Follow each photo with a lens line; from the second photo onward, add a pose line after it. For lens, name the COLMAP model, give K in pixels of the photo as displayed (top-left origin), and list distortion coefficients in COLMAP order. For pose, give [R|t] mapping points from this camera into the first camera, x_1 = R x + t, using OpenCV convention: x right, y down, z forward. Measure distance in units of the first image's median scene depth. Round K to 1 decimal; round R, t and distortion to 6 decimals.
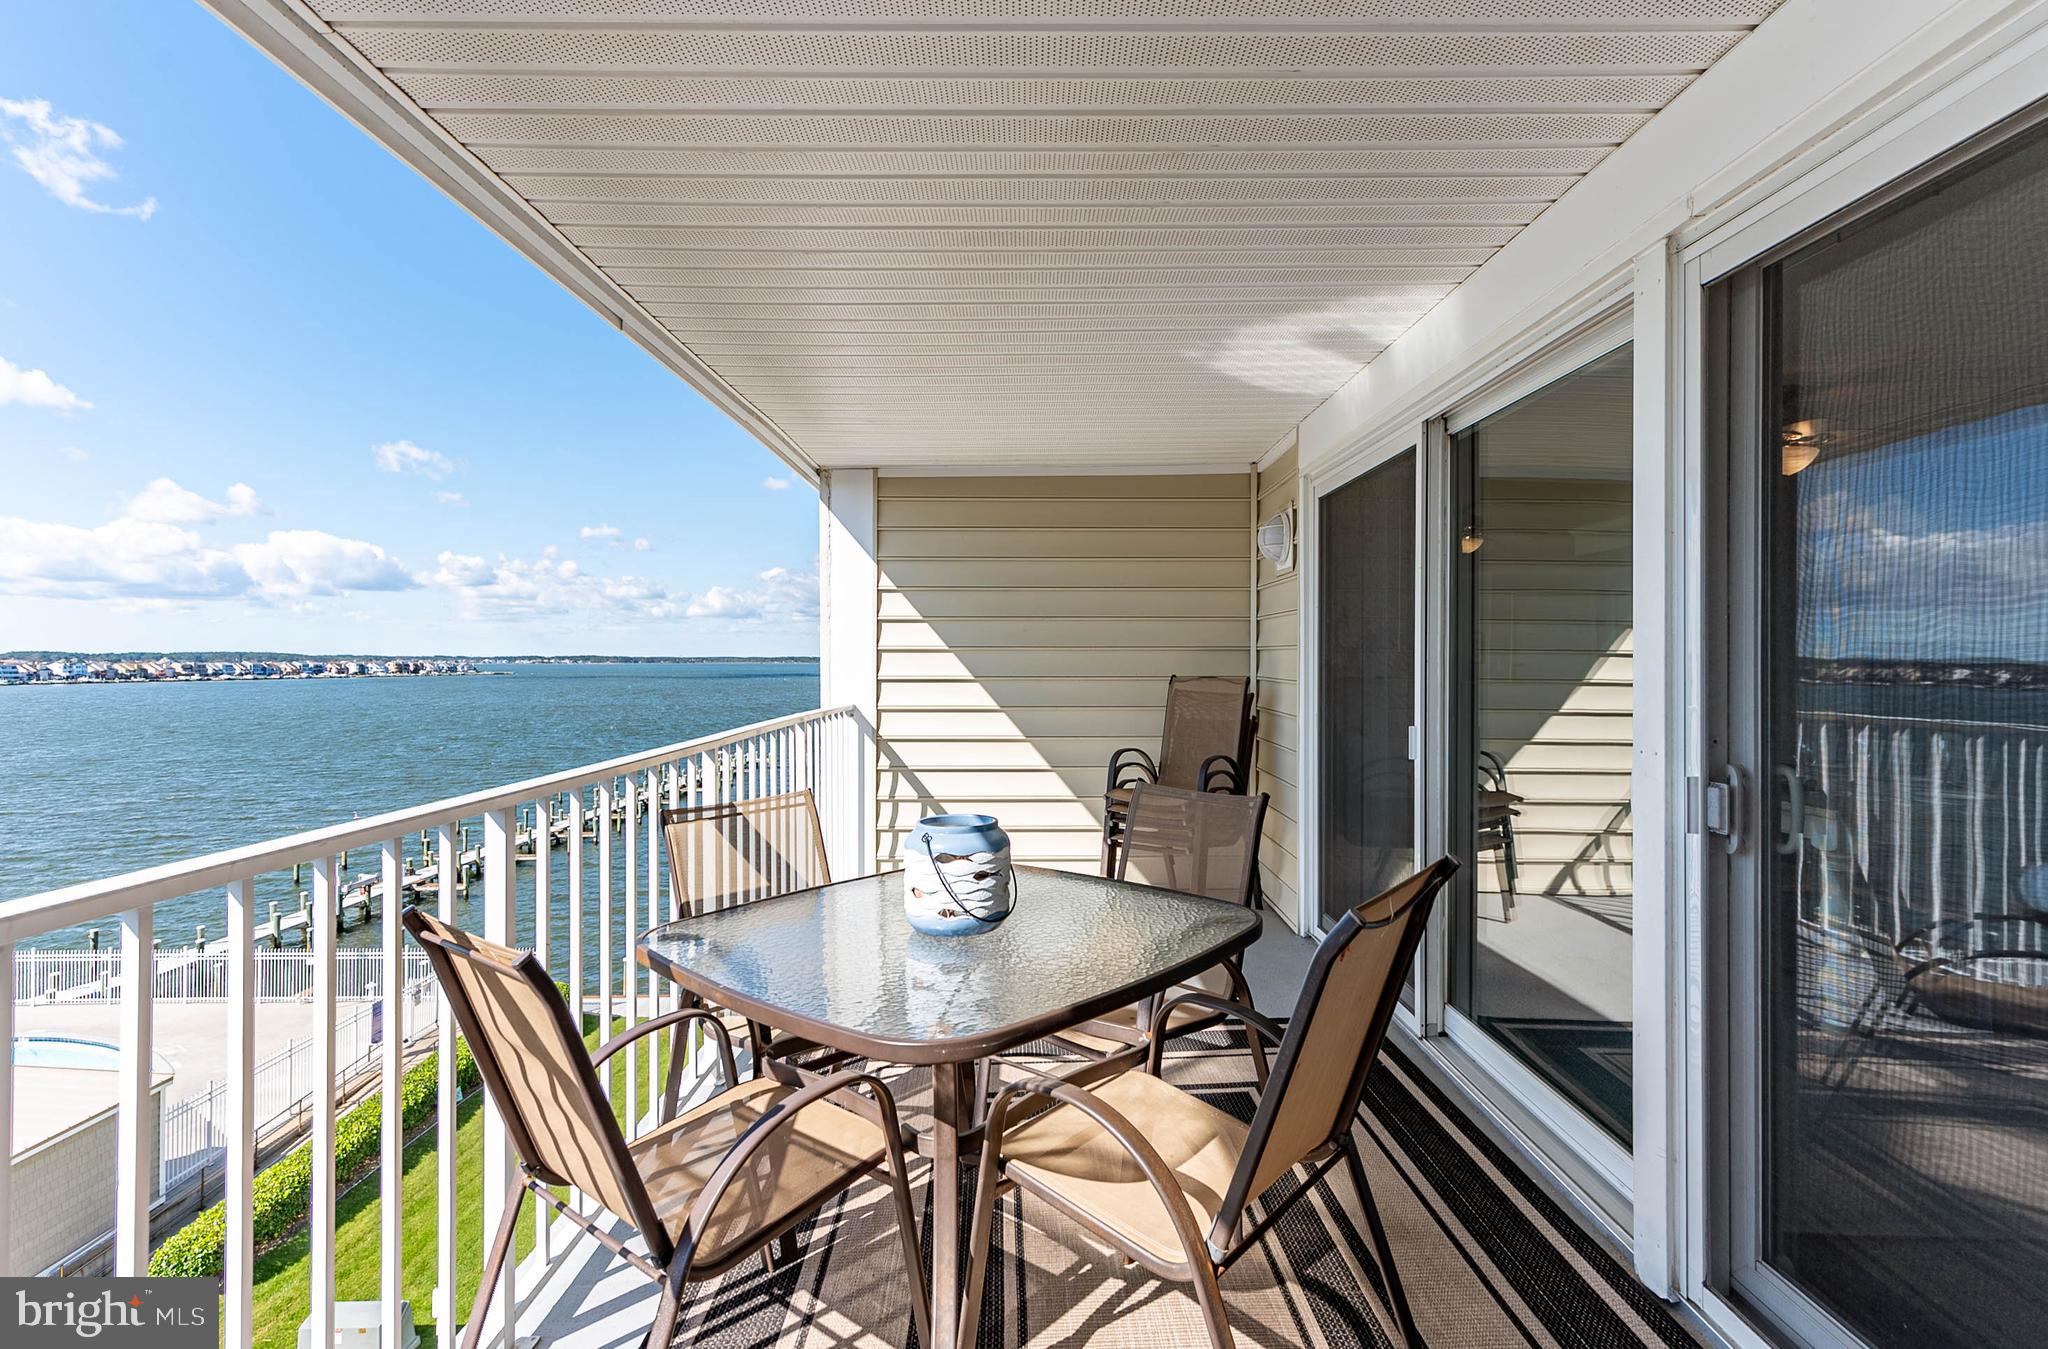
lens RADIAL K [[936.3, 0, 1025.3], [0, 936.3, 649.1], [0, 0, 1]] dist [0.007901, -0.003053]
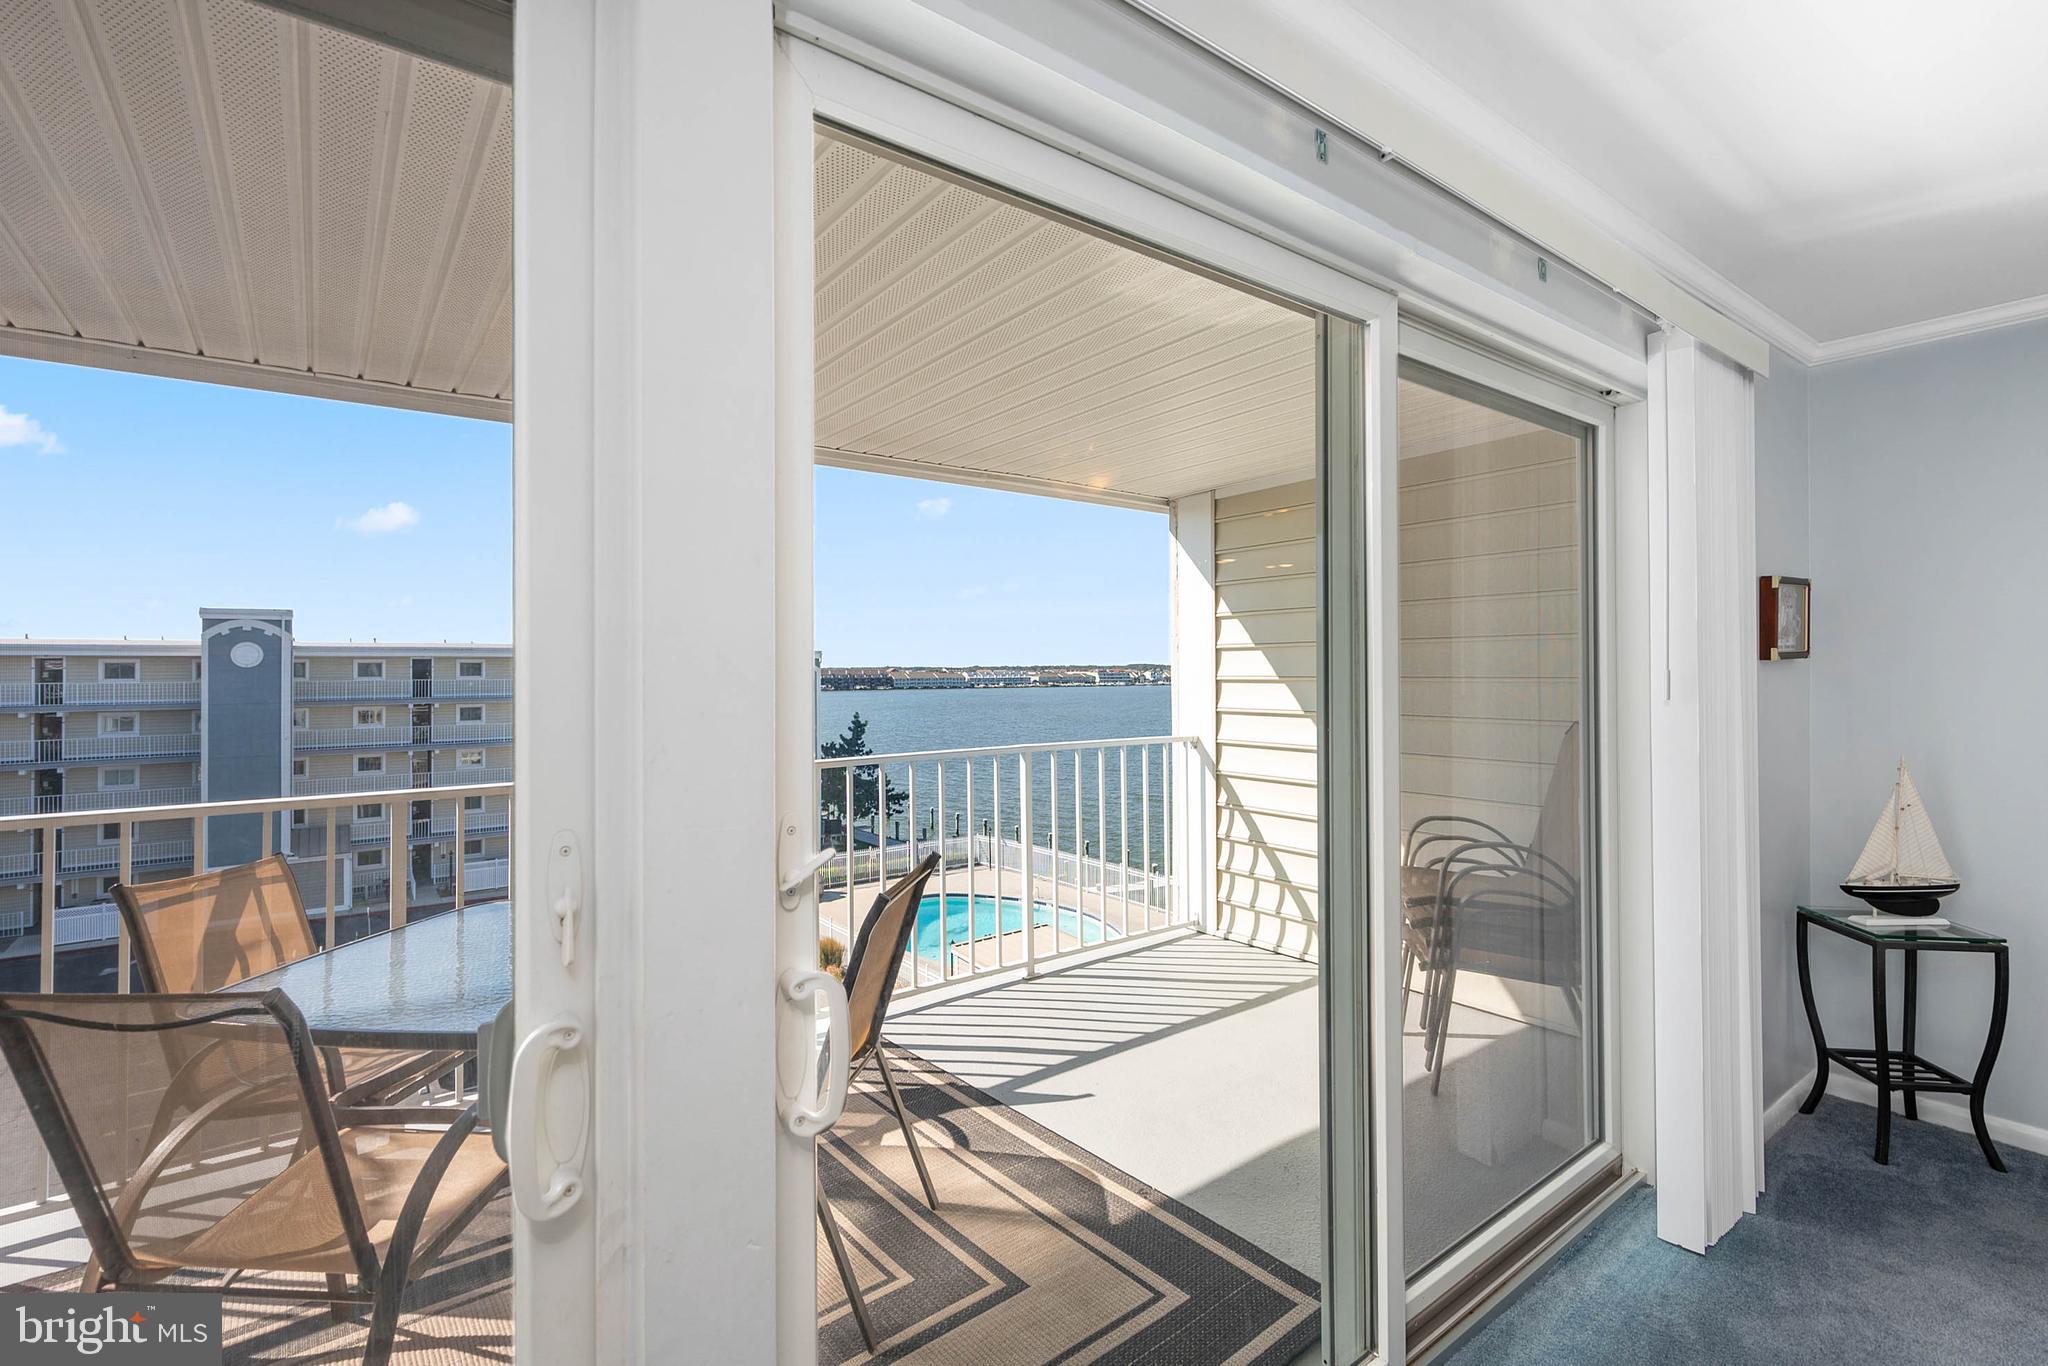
lens RADIAL K [[890.1, 0, 1050.5], [0, 890.1, 653.8], [0, 0, 1]] dist [0.013782, 0.000477]
pose [[0.595637, -0.016052, -0.803094, 0.163220], [0.012976, 0.999862, -0.010362, -0.006523], [0.803149, -0.004249, 0.595763, 0.112611]]
